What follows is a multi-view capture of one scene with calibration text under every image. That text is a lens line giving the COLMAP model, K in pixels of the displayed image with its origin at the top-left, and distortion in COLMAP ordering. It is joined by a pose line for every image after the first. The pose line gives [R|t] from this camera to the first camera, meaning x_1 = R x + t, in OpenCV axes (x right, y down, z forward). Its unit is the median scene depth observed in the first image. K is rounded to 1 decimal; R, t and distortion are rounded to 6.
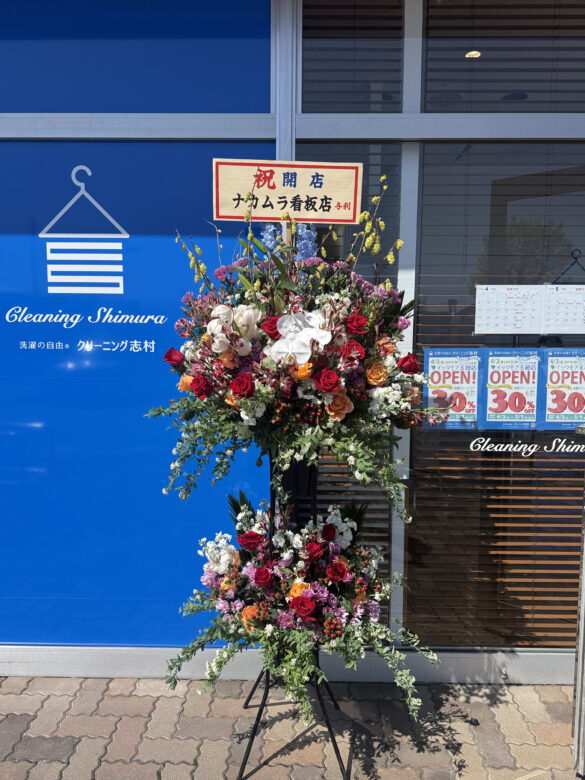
lens RADIAL K [[552.3, 0, 288.9], [0, 552.3, 403.9], [0, 0, 1]] dist [0.094141, -0.128365]
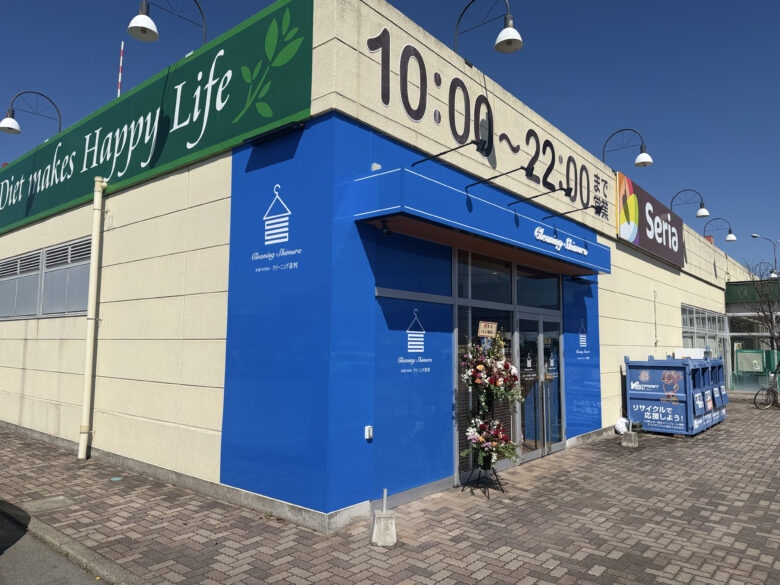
lens RADIAL K [[552.3, 0, 390.0], [0, 552.3, 292.5], [0, 0, 1]] dist [0.094141, -0.128365]
pose [[0.609274, 0.072857, 0.789606, -3.137831], [0.078007, 0.985433, -0.151118, -0.094627], [-0.789114, 0.153667, 0.594715, -0.713899]]
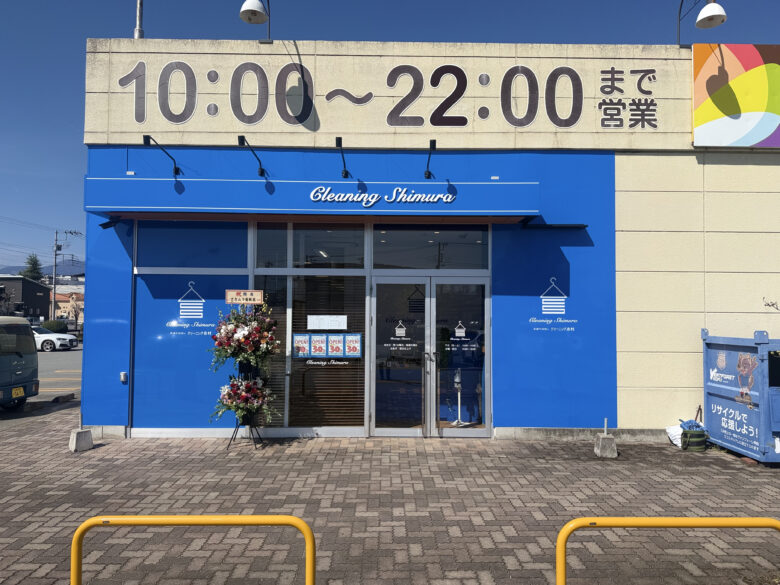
lens RADIAL K [[552.3, 0, 390.0], [0, 552.3, 292.5], [0, 0, 1]] dist [0.094141, -0.128365]
pose [[0.999220, 0.001058, 0.039481, 0.825236], [0.004697, 0.989363, -0.145392, 0.172481], [-0.039215, 0.145464, 0.988586, -2.815714]]
